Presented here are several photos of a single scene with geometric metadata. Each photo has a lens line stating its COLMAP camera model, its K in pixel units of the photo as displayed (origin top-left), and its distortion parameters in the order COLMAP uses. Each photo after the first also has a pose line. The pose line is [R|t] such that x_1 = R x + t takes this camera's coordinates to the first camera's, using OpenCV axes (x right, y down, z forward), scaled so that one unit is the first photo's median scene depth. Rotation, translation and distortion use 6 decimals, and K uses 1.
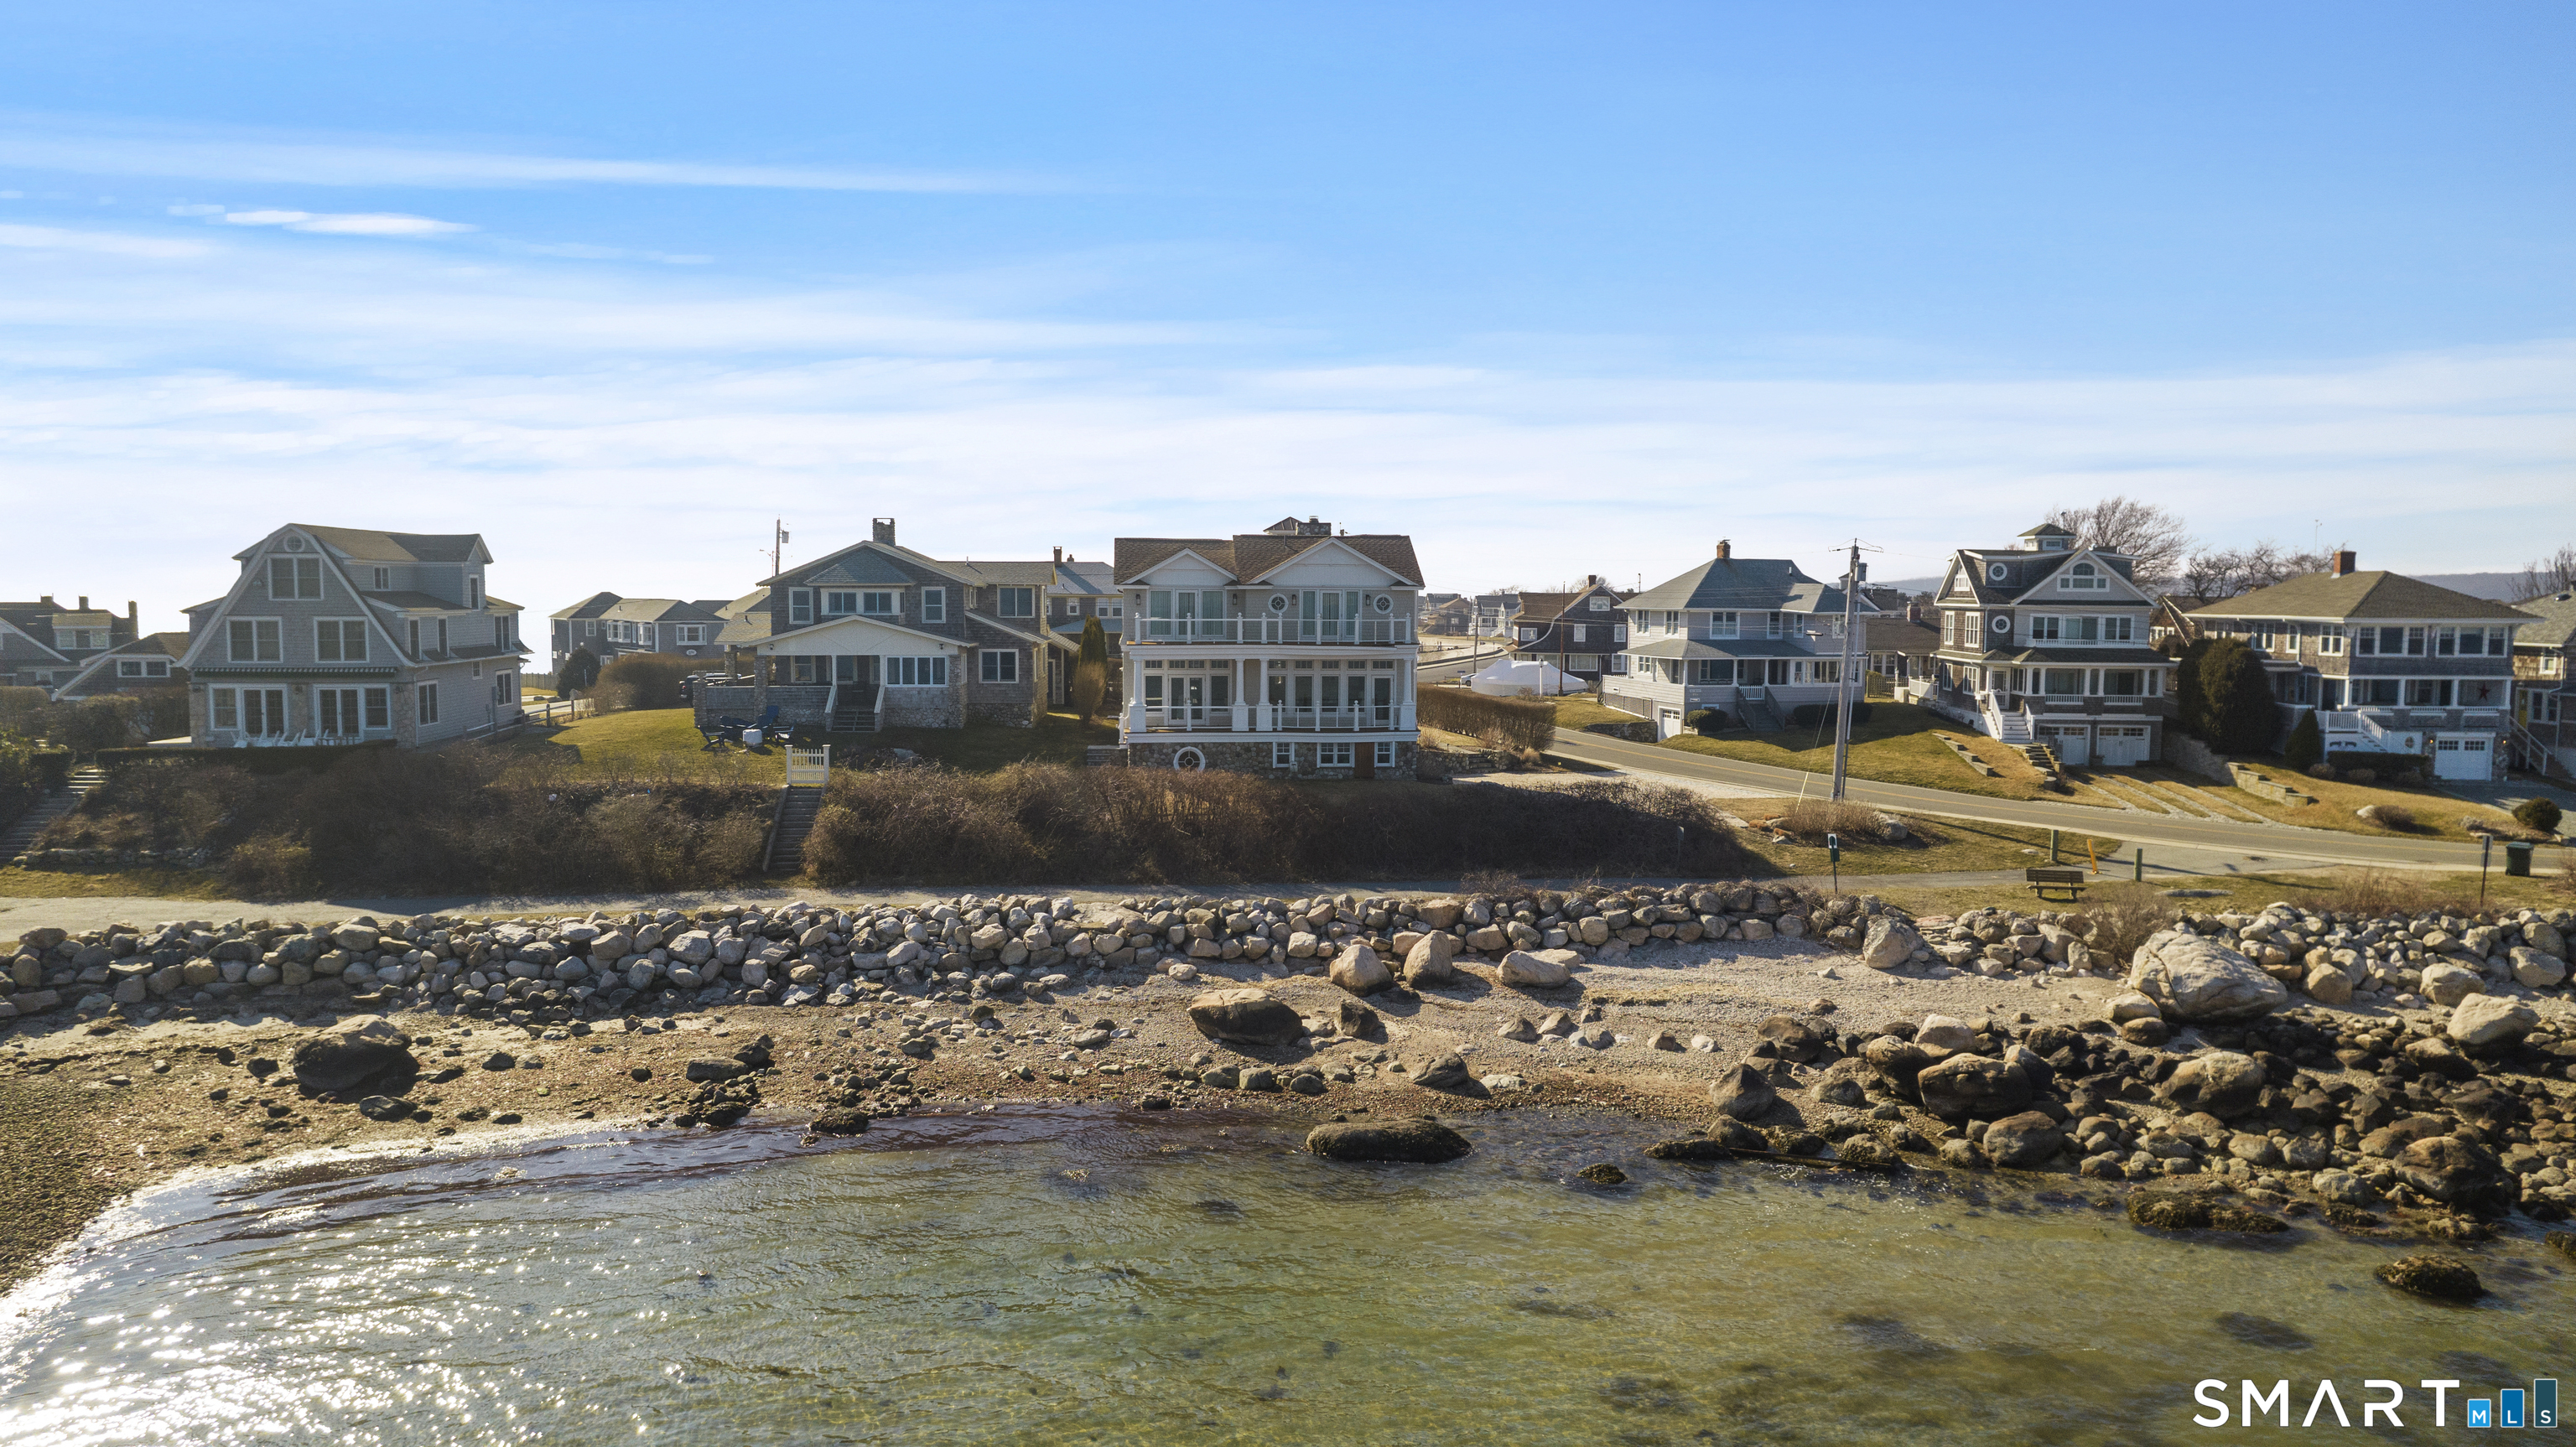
lens RADIAL K [[1645.6, 0, 1288.0], [0, 1645.6, 723.5], [0, 0, 1]] dist [-0.082684, 0.083480]
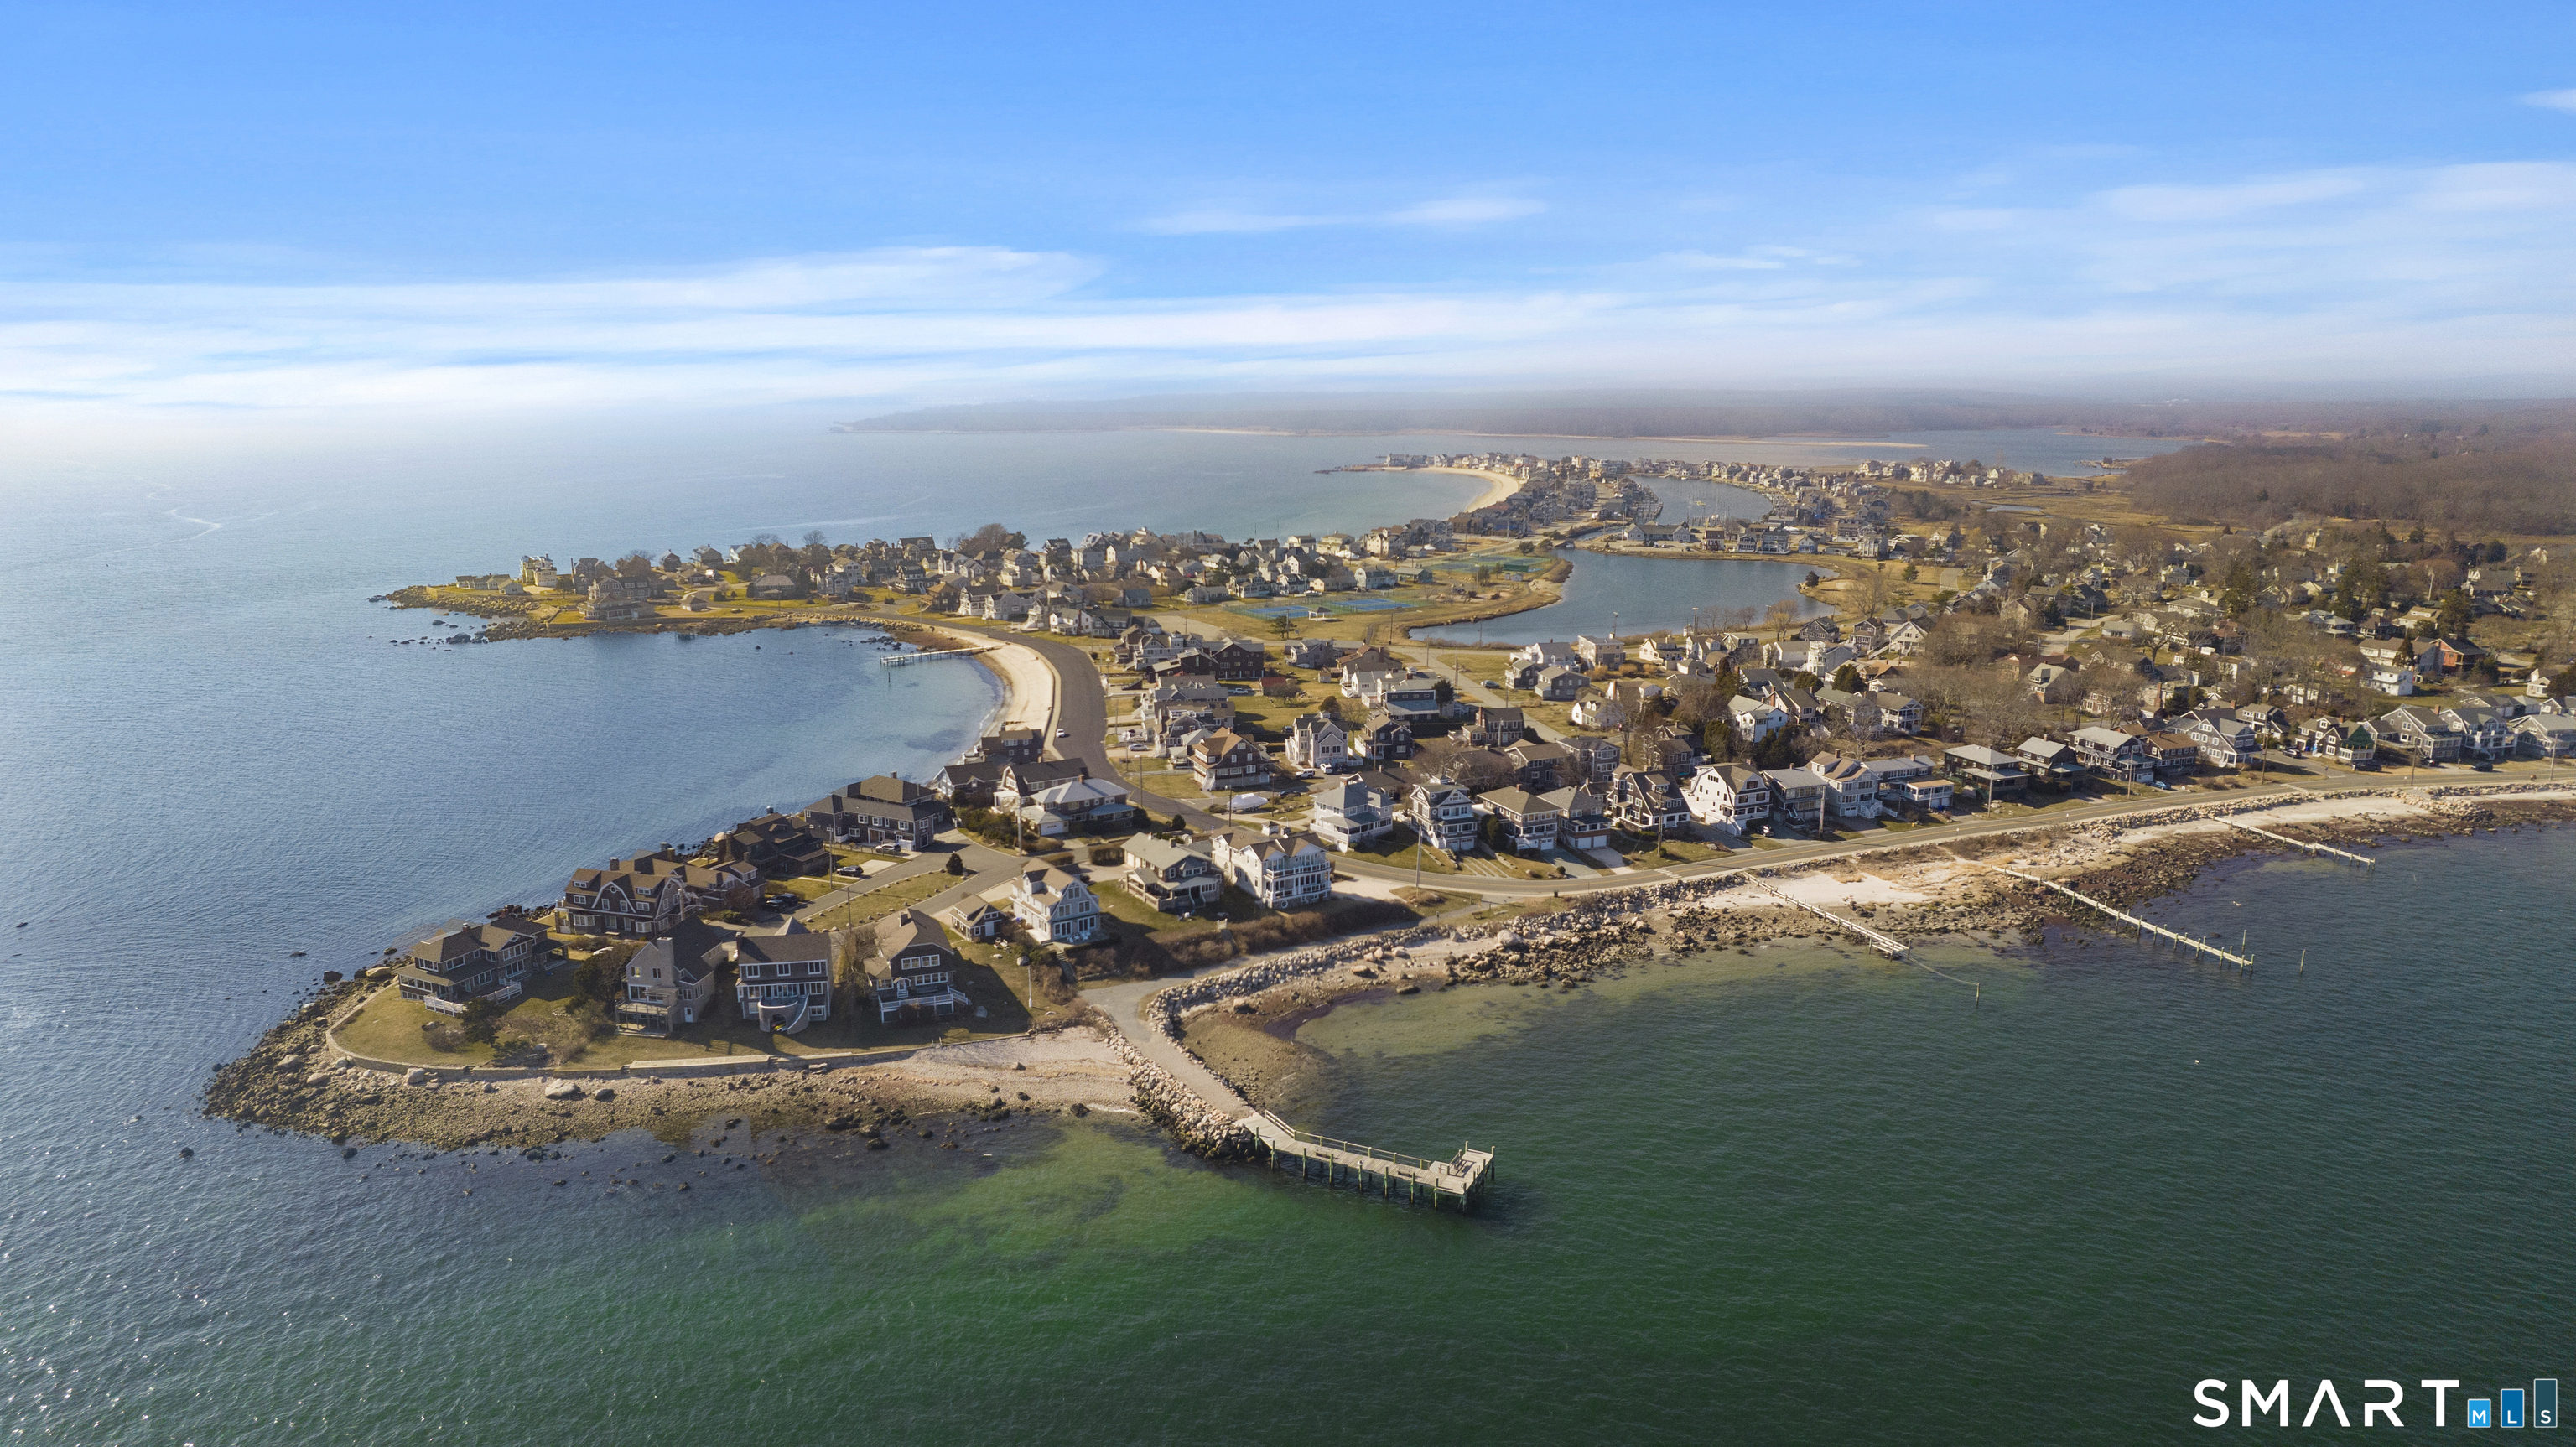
lens RADIAL K [[1645.6, 0, 1288.0], [0, 1645.6, 723.5], [0, 0, 1]] dist [-0.082684, 0.083480]
pose [[0.889947, -0.094552, 0.446155, -1.716447], [0.034676, 0.989470, 0.140526, -0.932162], [-0.454744, -0.109590, 0.883854, -2.393993]]
